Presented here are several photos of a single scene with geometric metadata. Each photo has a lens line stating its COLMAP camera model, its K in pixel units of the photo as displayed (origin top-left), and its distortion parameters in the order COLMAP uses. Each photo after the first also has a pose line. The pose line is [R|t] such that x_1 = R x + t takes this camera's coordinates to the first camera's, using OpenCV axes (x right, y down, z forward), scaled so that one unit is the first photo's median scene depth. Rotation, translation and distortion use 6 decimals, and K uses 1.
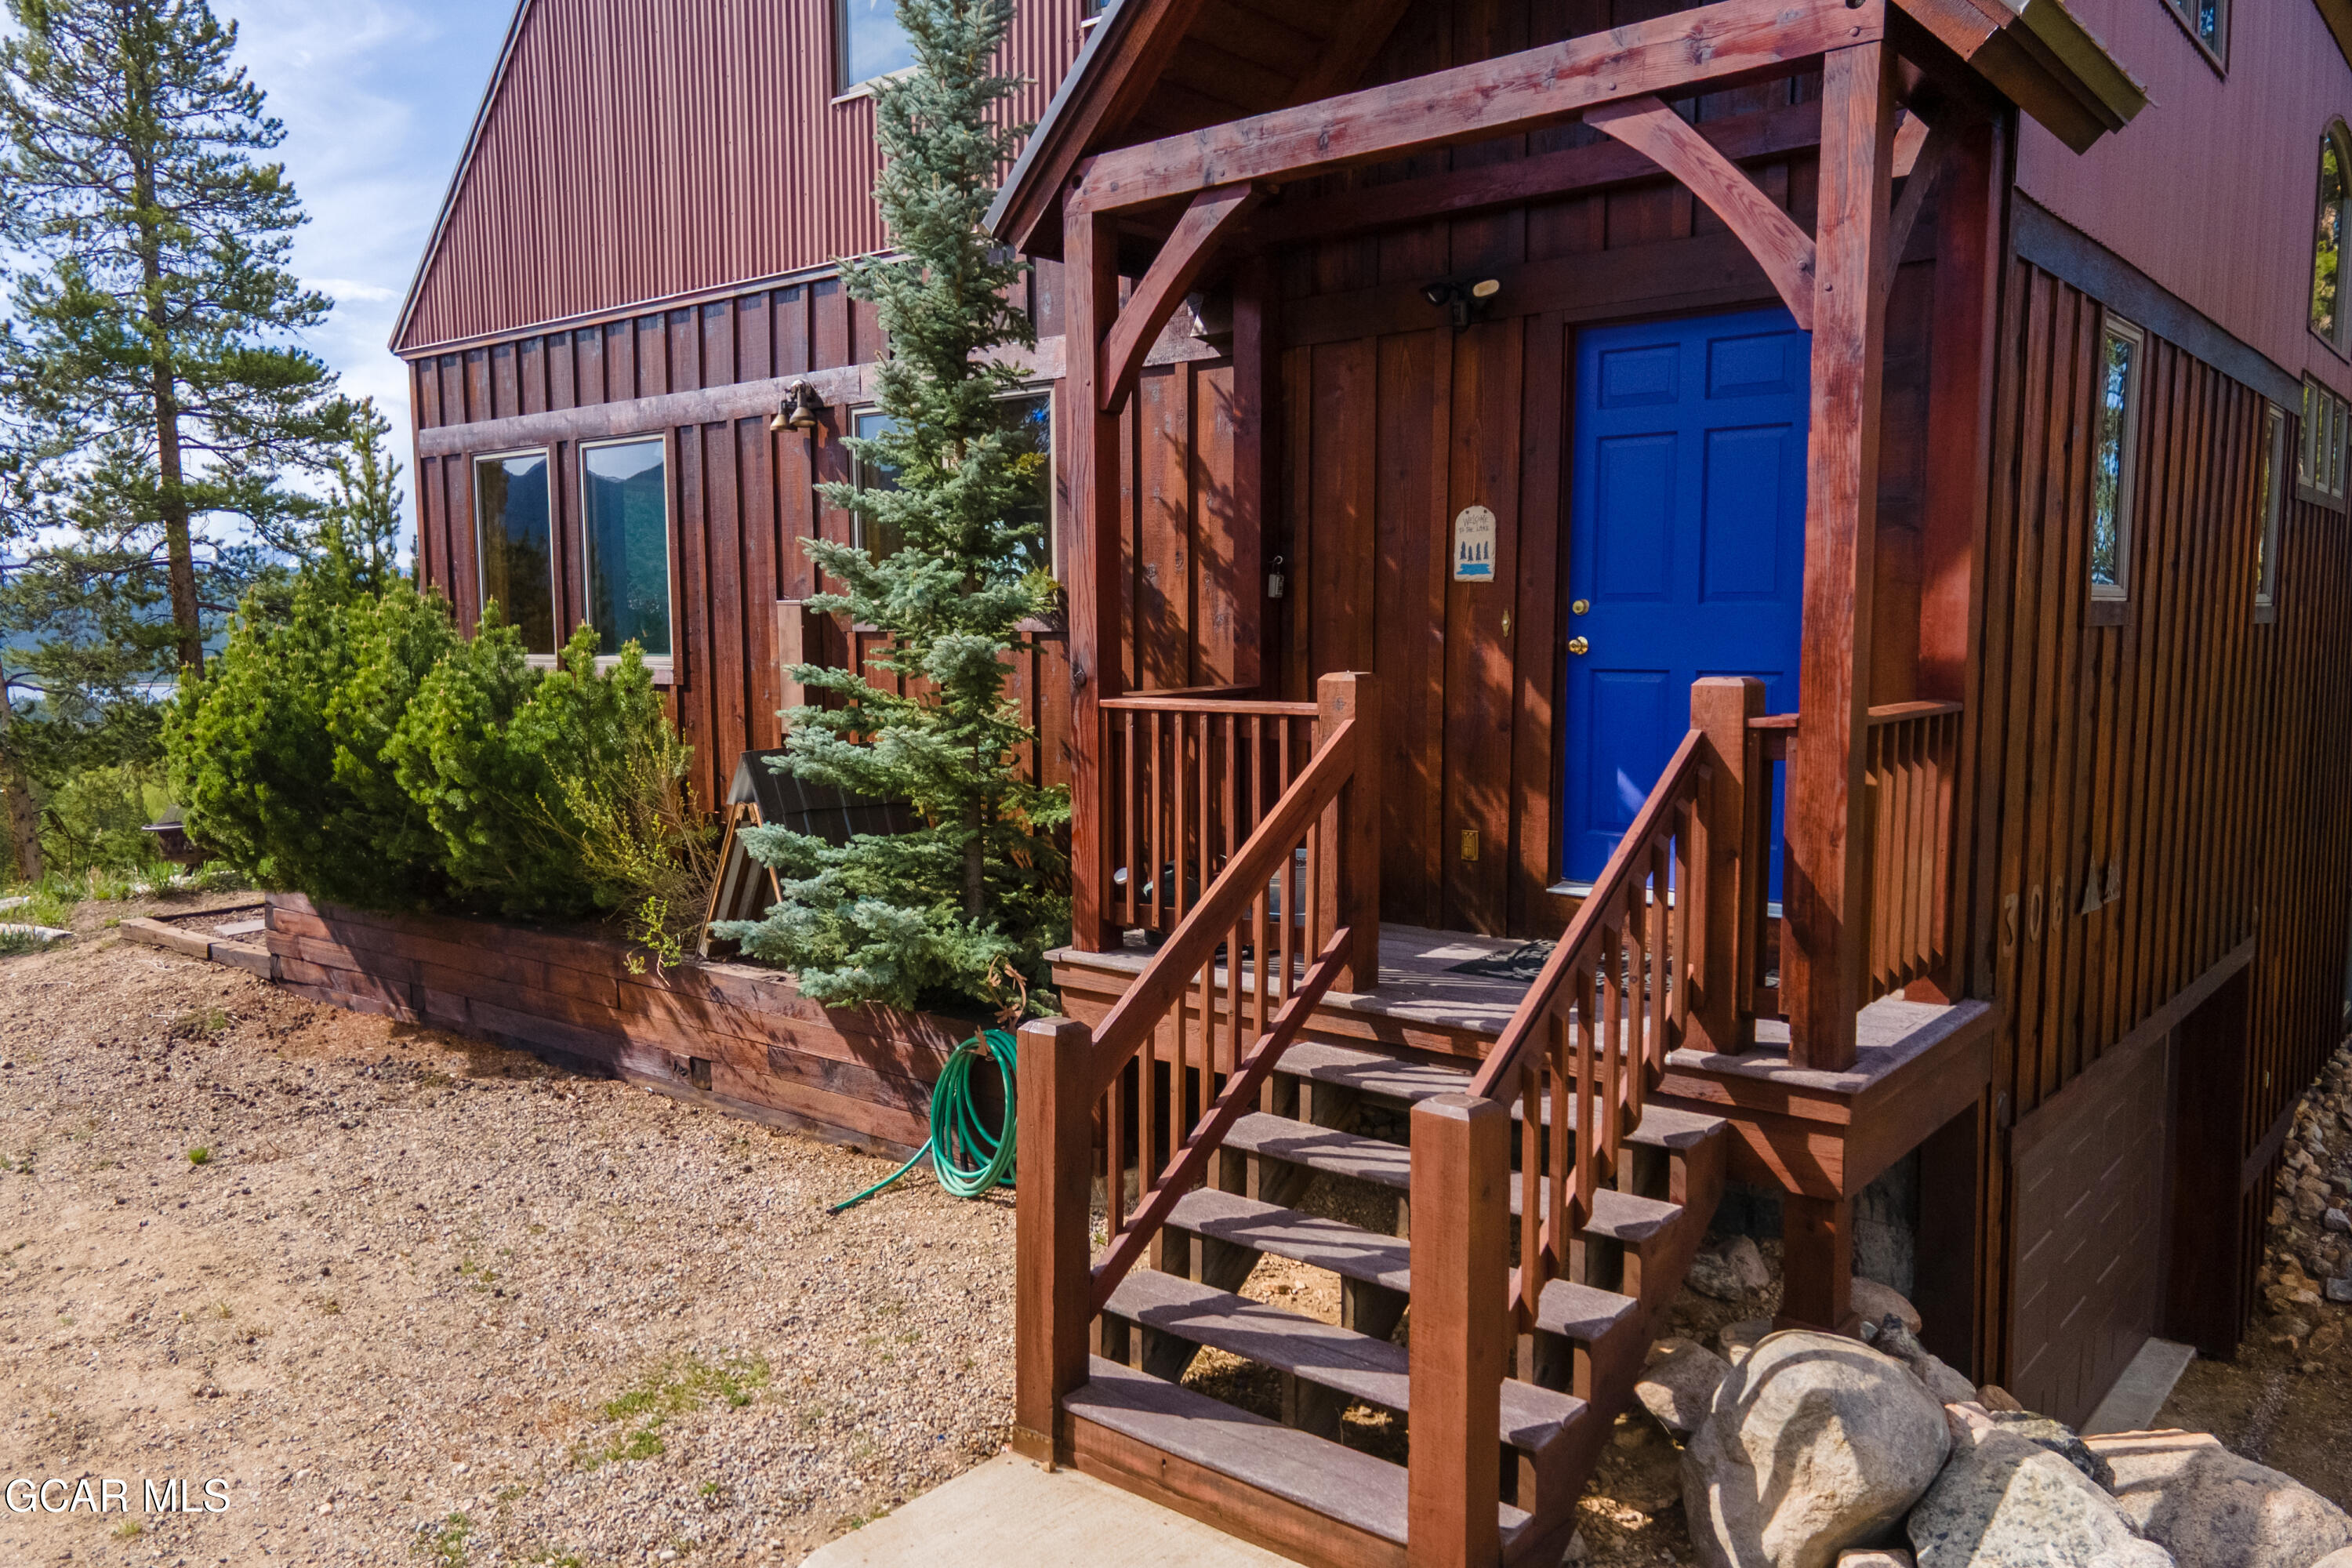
lens RADIAL K [[1712.1, 0, 1162.6], [0, 1712.1, 796.9], [0, 0, 1]] dist [0.037202, 0.018187]
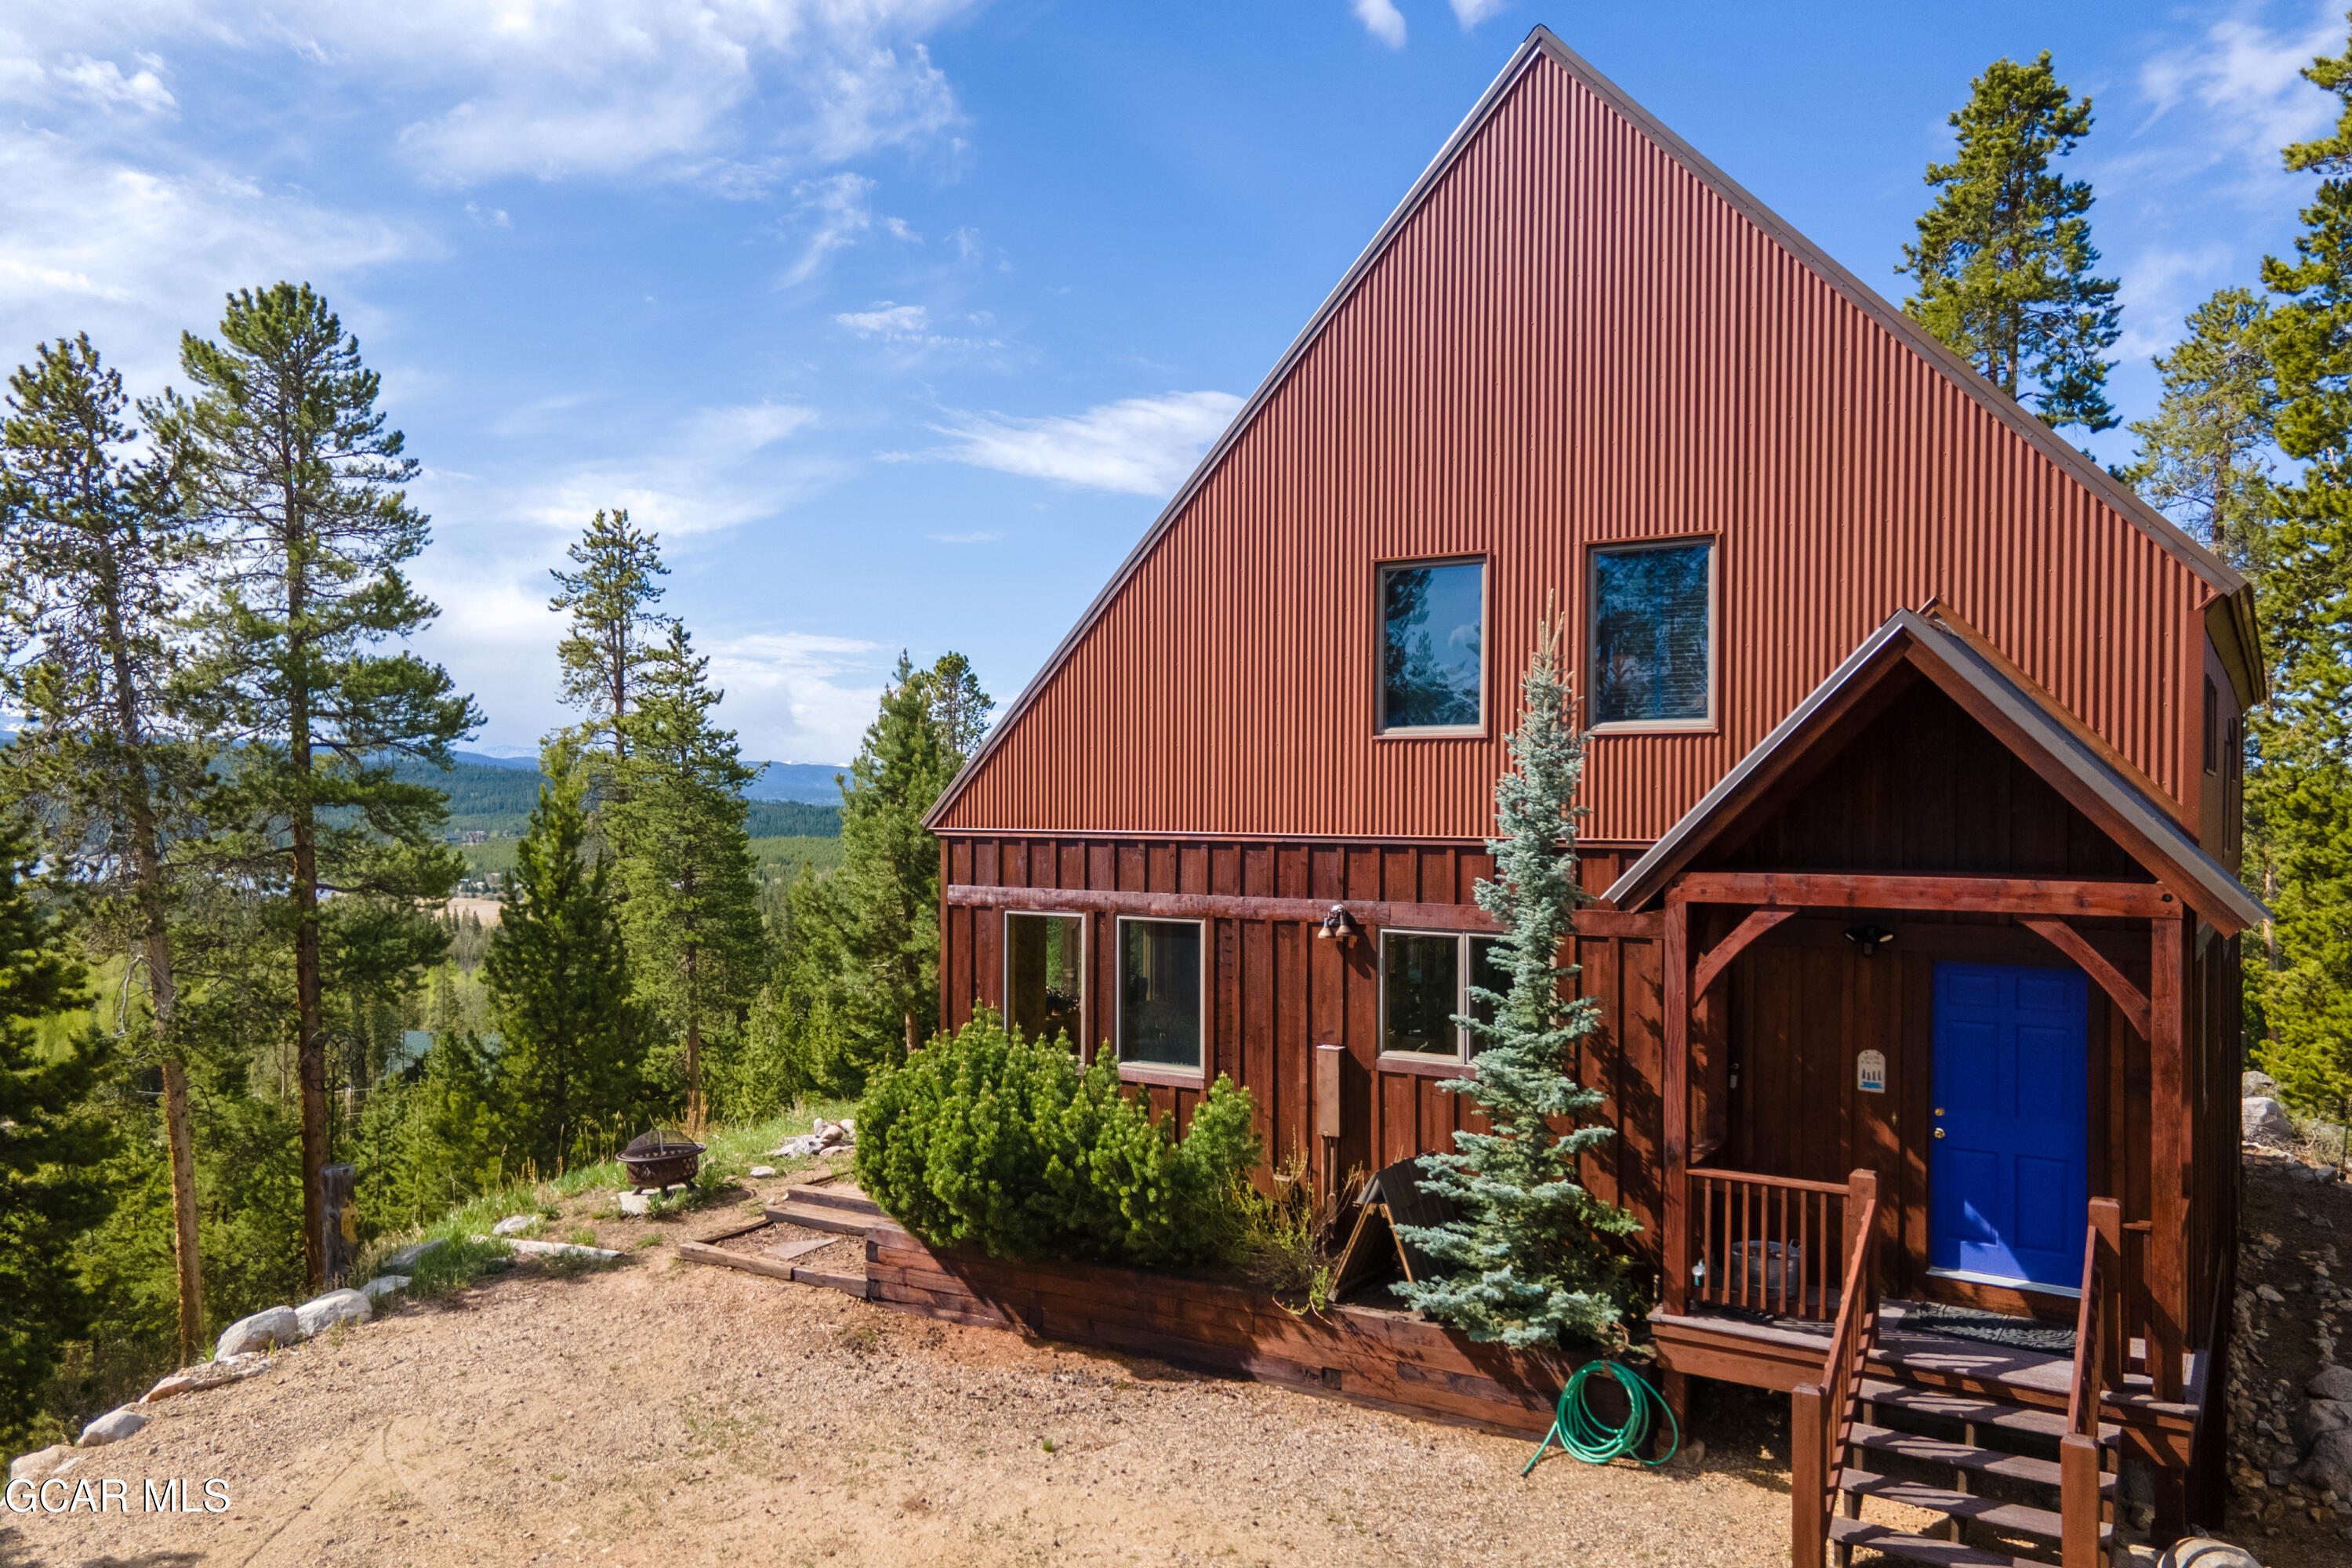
lens RADIAL K [[1712.1, 0, 1159.0], [0, 1712.1, 825.7], [0, 0, 1]] dist [0.037202, 0.018187]
pose [[0.991995, 0.005292, 0.126165, -0.740523], [0.005212, 0.996554, -0.082778, -0.246581], [-0.126169, 0.082773, 0.988550, -0.654374]]
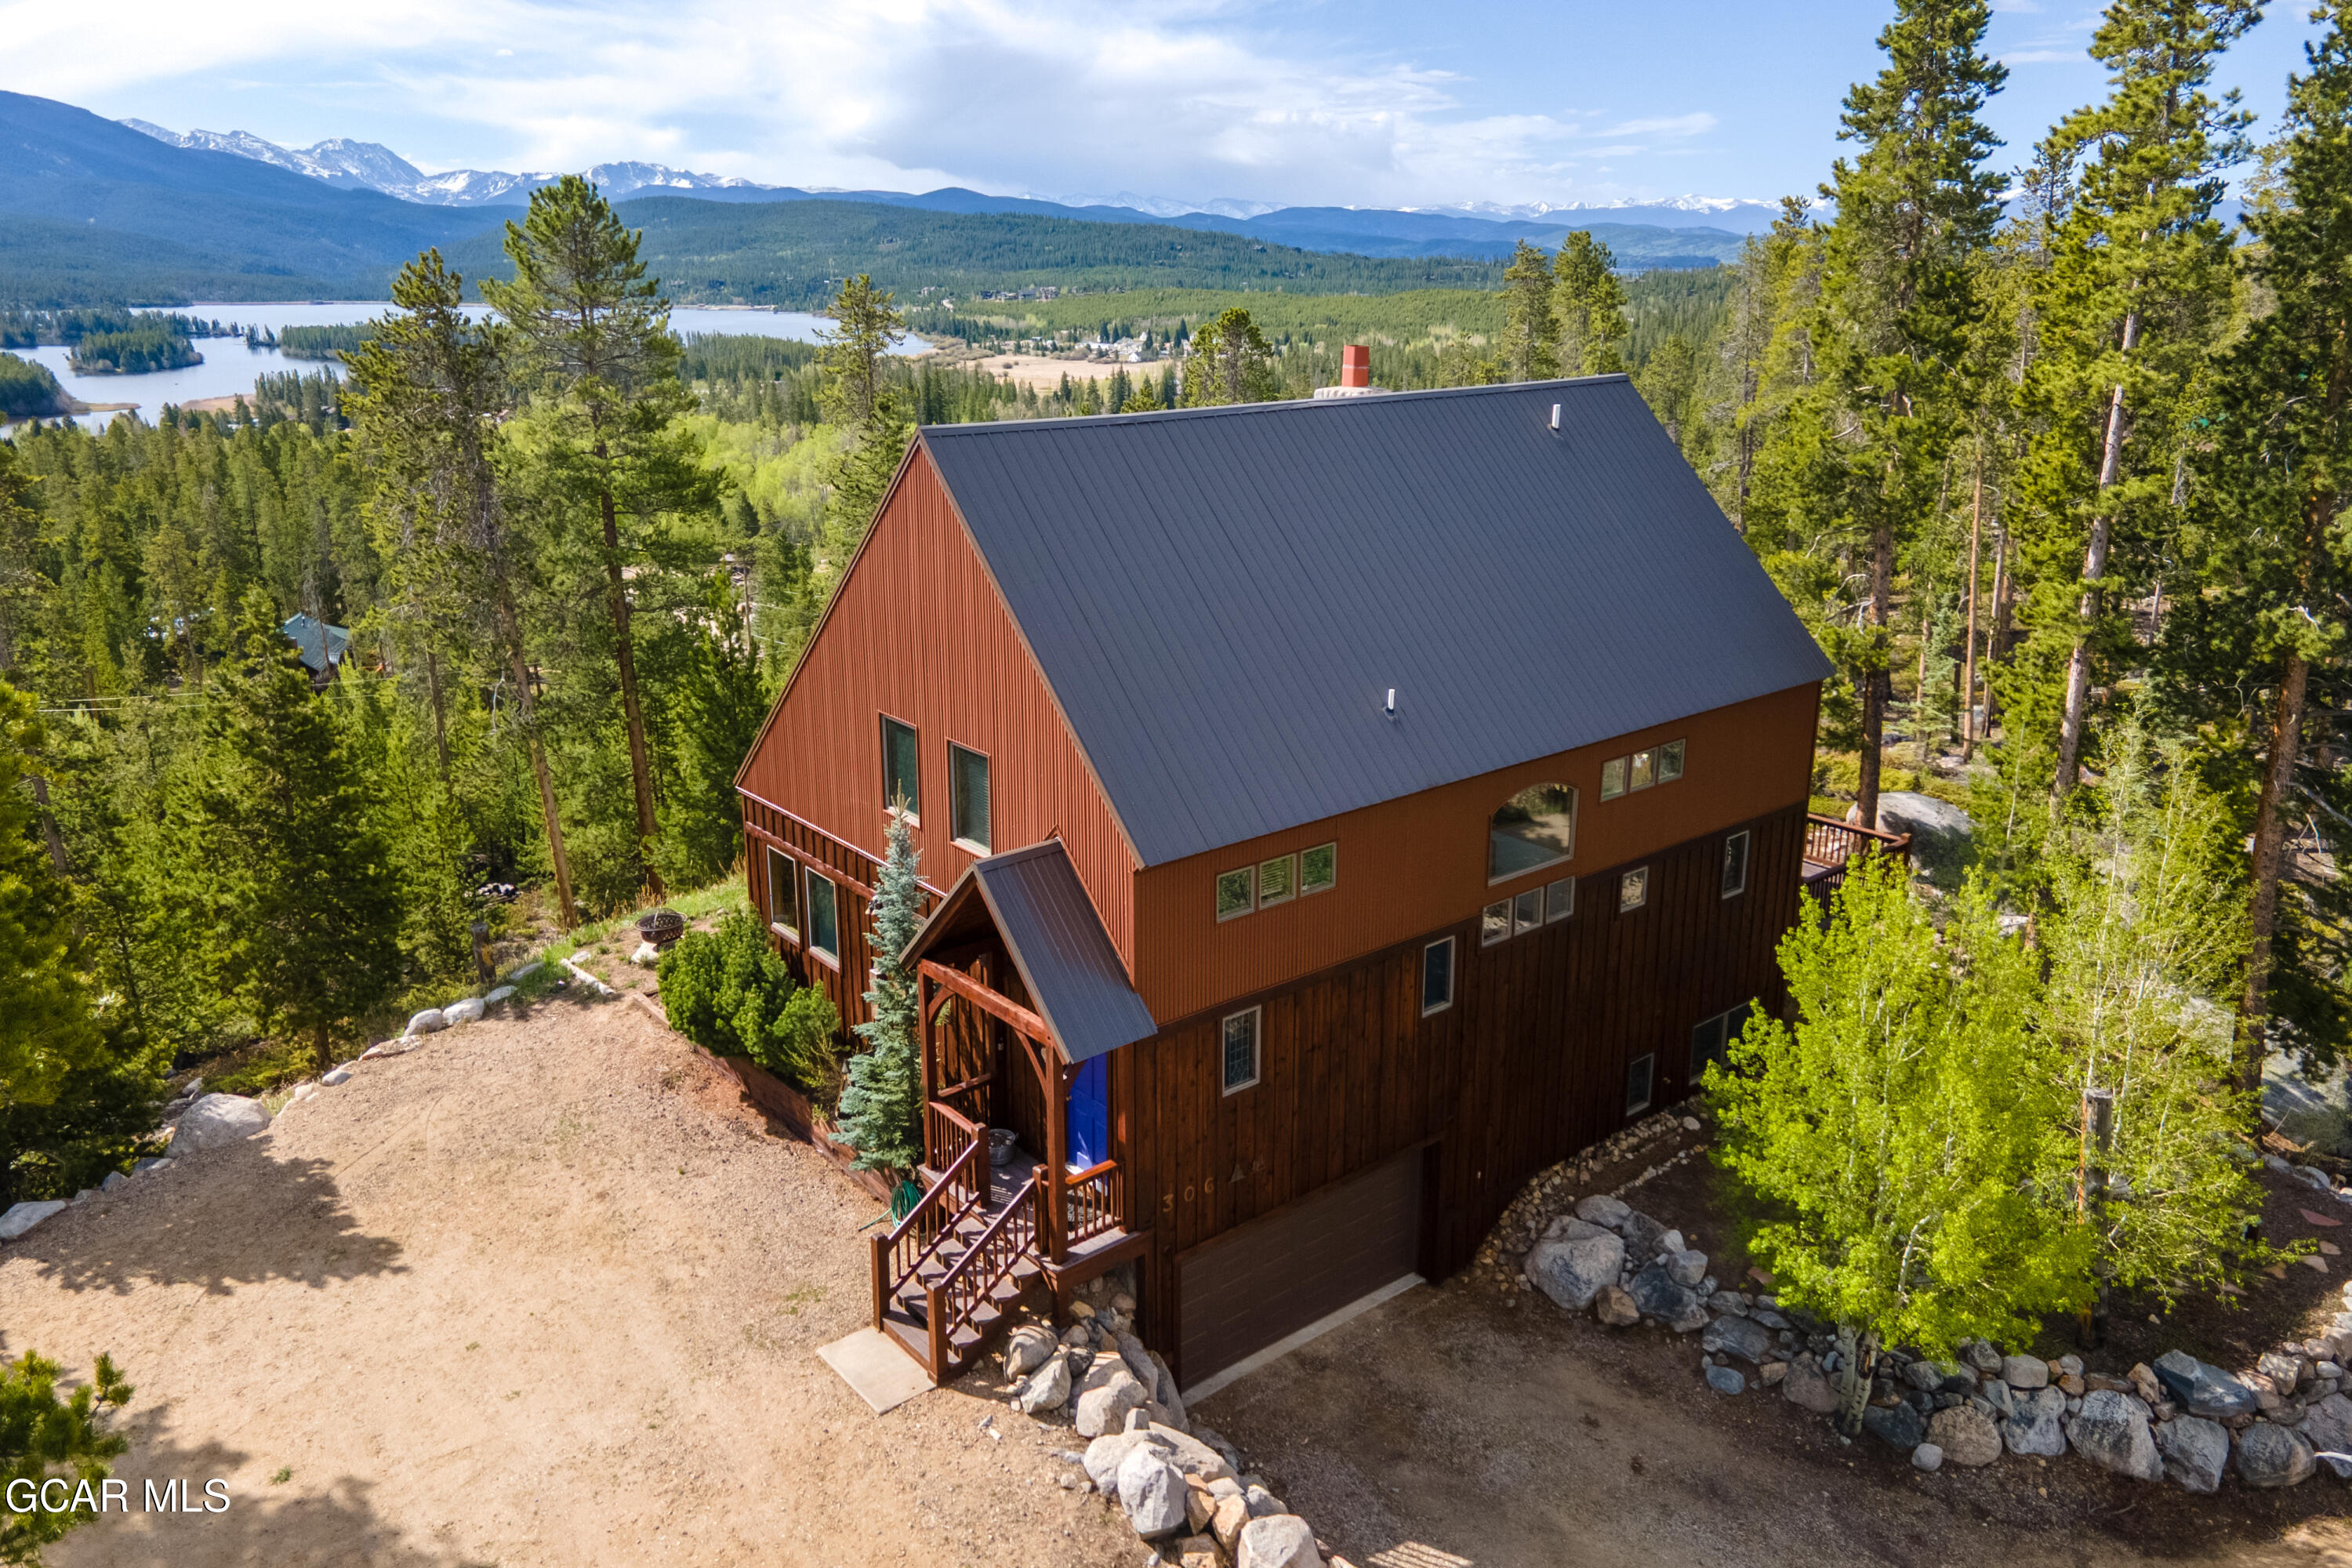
lens RADIAL K [[1712.1, 0, 1158.8], [0, 1712.1, 742.0], [0, 0, 1]] dist [0.037202, 0.018187]
pose [[0.981423, 0.055027, -0.183798, 0.921012], [-0.020620, 0.982690, 0.184107, -1.289543], [0.190747, -0.176896, 0.965569, -1.910133]]
